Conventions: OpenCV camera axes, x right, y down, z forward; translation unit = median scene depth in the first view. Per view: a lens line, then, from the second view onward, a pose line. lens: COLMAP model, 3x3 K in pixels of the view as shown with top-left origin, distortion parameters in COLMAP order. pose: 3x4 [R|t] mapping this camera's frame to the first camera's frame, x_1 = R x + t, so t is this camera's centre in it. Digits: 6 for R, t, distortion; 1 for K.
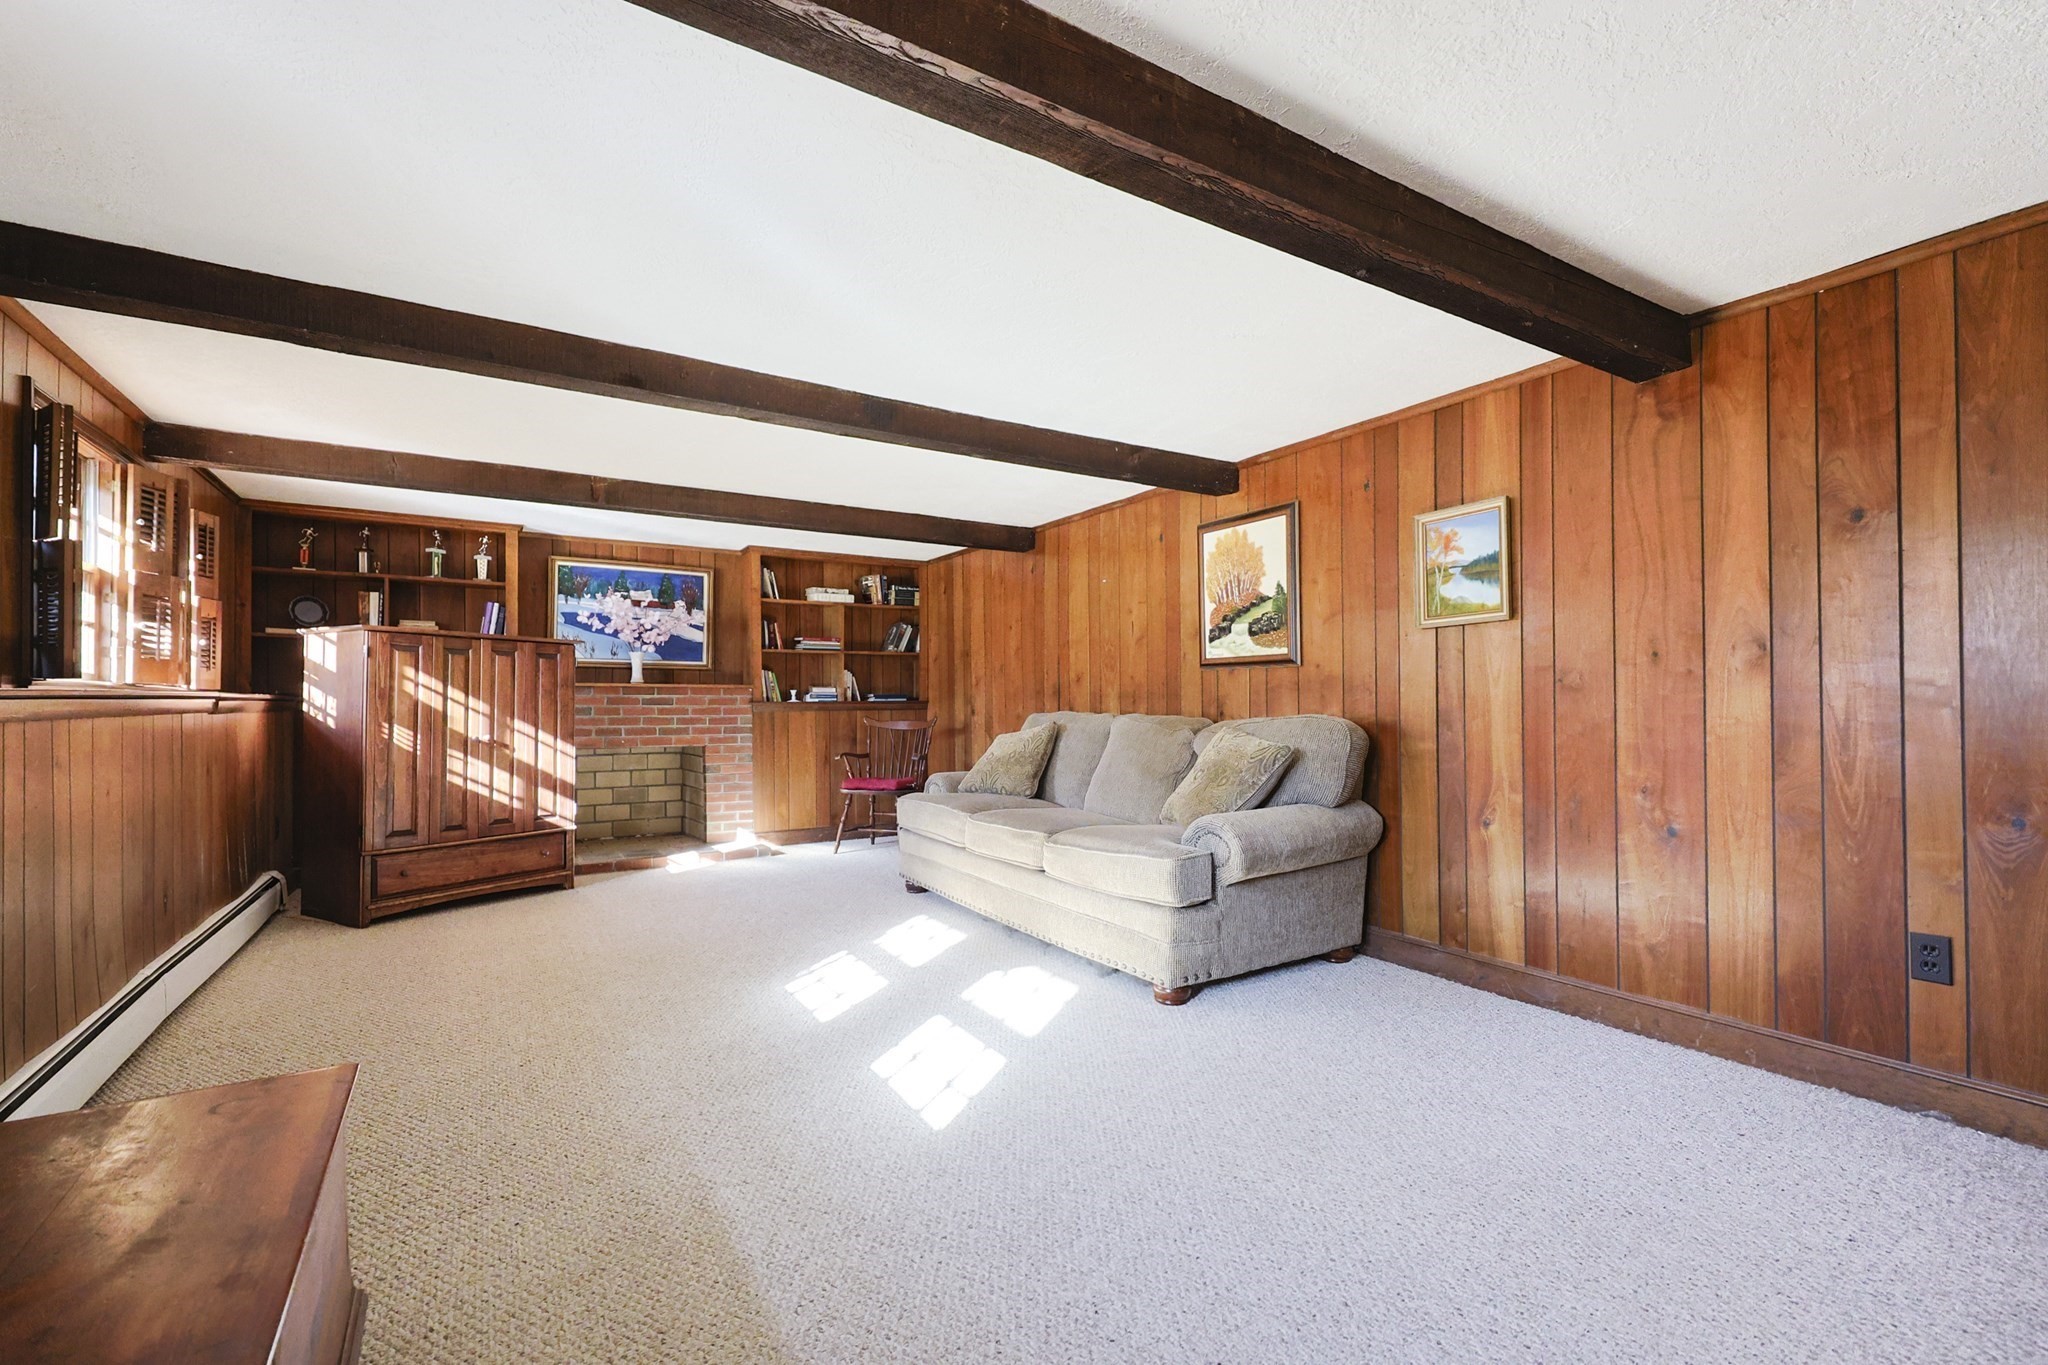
lens RADIAL K [[879.8, 0, 1046.2], [0, 879.8, 687.5], [0, 0, 1]] dist [-0.001139, -0.000027]
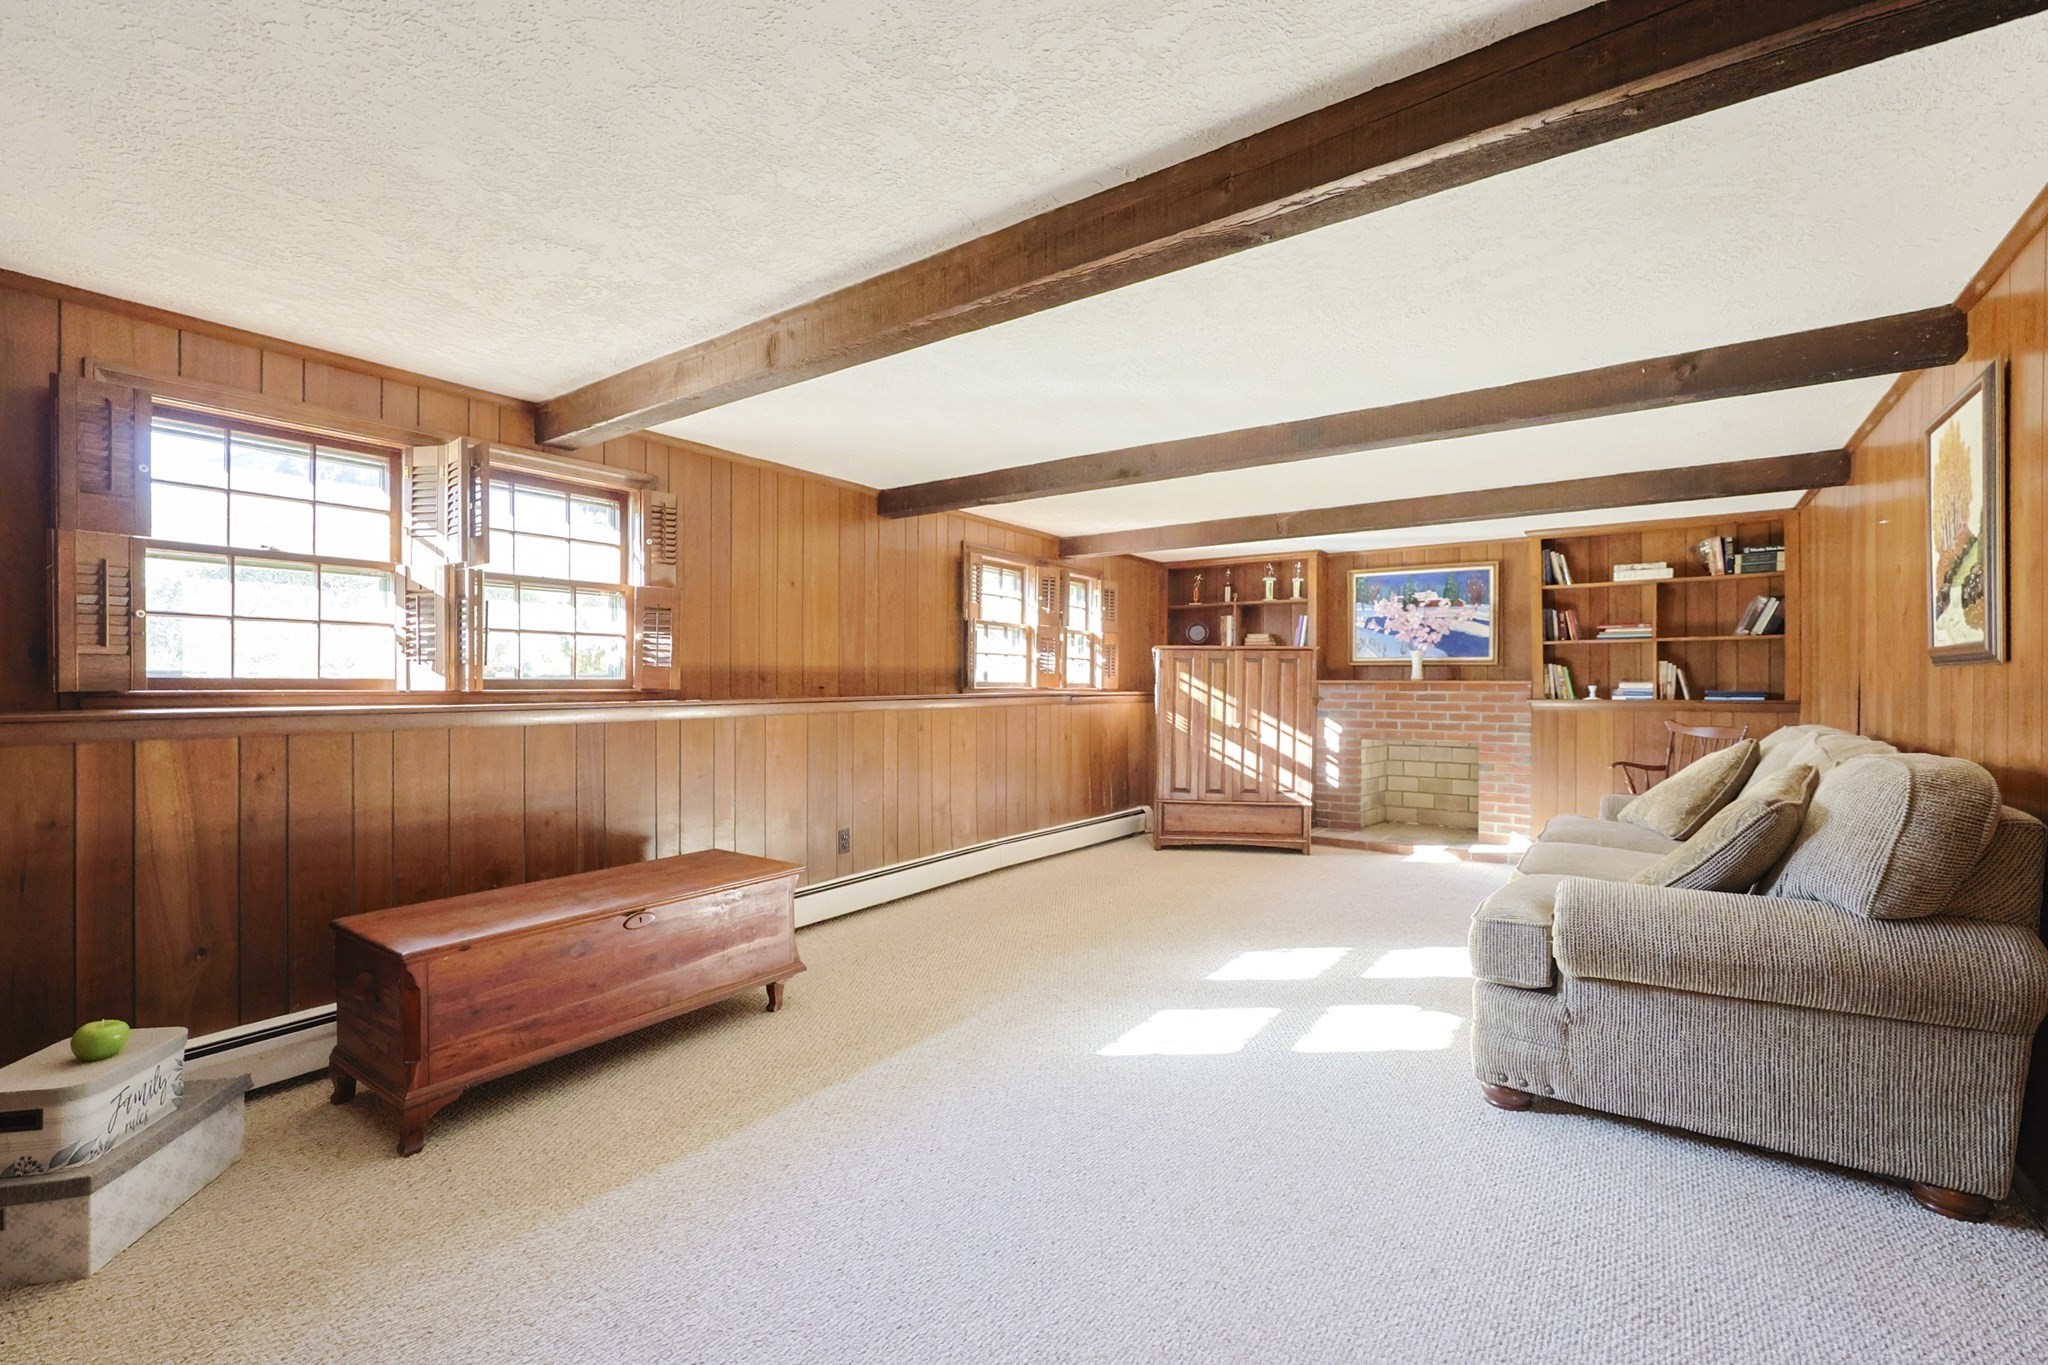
lens RADIAL K [[923.3, 0, 1027.2], [0, 923.3, 676.1], [0, 0, 1]] dist [-0.000542, 0.000042]
pose [[0.356812, -0.004016, -0.934168, 0.414743], [0.013552, 0.999908, 0.000878, -0.017185], [0.934078, -0.012973, 0.356833, 0.167207]]
